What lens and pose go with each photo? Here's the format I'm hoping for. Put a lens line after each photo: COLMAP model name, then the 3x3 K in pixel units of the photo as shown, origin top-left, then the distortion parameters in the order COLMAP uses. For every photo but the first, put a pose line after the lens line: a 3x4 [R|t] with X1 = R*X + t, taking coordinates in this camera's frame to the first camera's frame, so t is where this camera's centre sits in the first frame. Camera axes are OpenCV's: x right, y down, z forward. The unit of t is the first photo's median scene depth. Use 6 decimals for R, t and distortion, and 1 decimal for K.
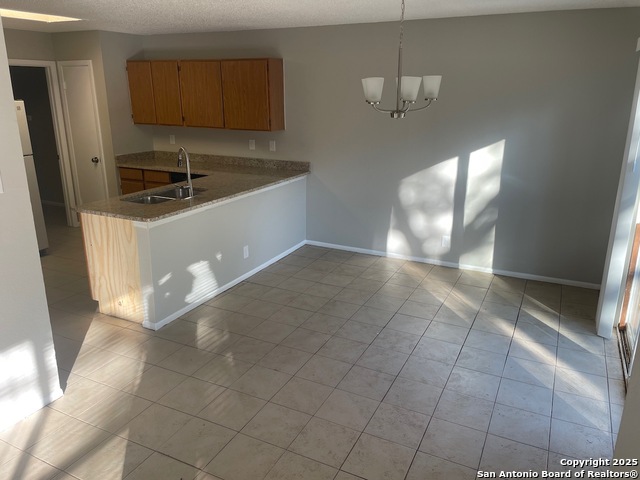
lens RADIAL K [[488.1, 0, 318.0], [0, 488.1, 238.1], [0, 0, 1]] dist [0.063741, -0.040189]
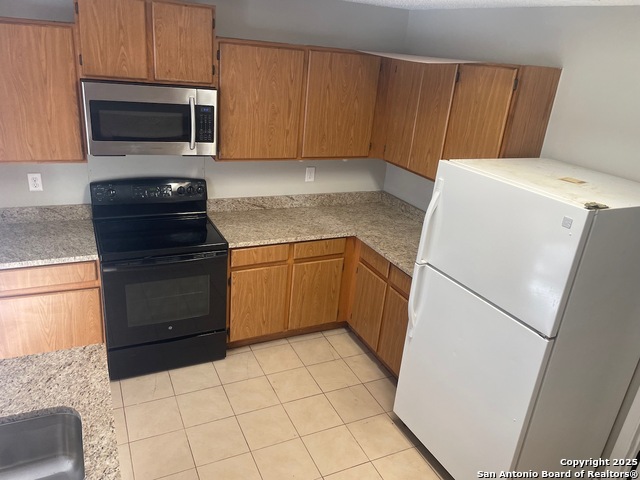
lens RADIAL K [[488.1, 0, 318.9], [0, 488.1, 244.3], [0, 0, 1]] dist [0.063741, -0.040189]
pose [[-0.609975, 0.243133, -0.754200, -0.179418], [-0.311891, 0.801282, 0.510559, -0.326370], [0.728461, 0.546656, -0.412931, 0.884421]]
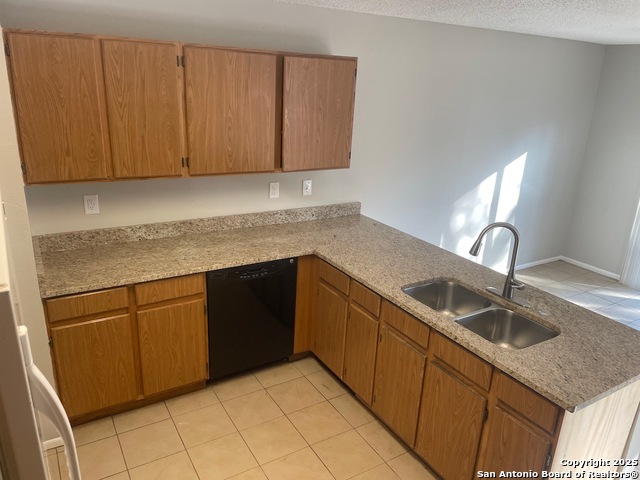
lens RADIAL K [[488.1, 0, 318.7], [0, 488.1, 246.8], [0, 0, 1]] dist [0.063741, -0.040189]
pose [[0.526315, -0.251175, 0.812344, -0.636039], [0.205598, 0.964618, 0.165052, -0.214716], [-0.825059, 0.080147, 0.559334, 0.616678]]
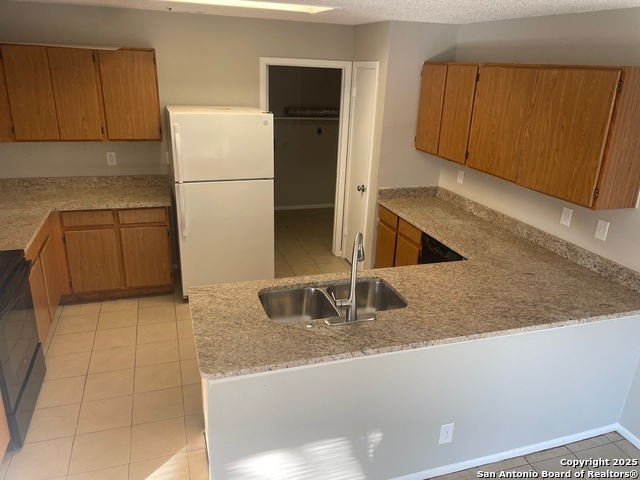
lens RADIAL K [[488.1, 0, 325.3], [0, 488.1, 245.3], [0, 0, 1]] dist [0.063741, -0.040189]
pose [[0.712976, 0.267233, -0.648268, 0.043849], [-0.237939, 0.961877, 0.134822, -0.171726], [0.659583, 0.058123, 0.749381, 0.402446]]
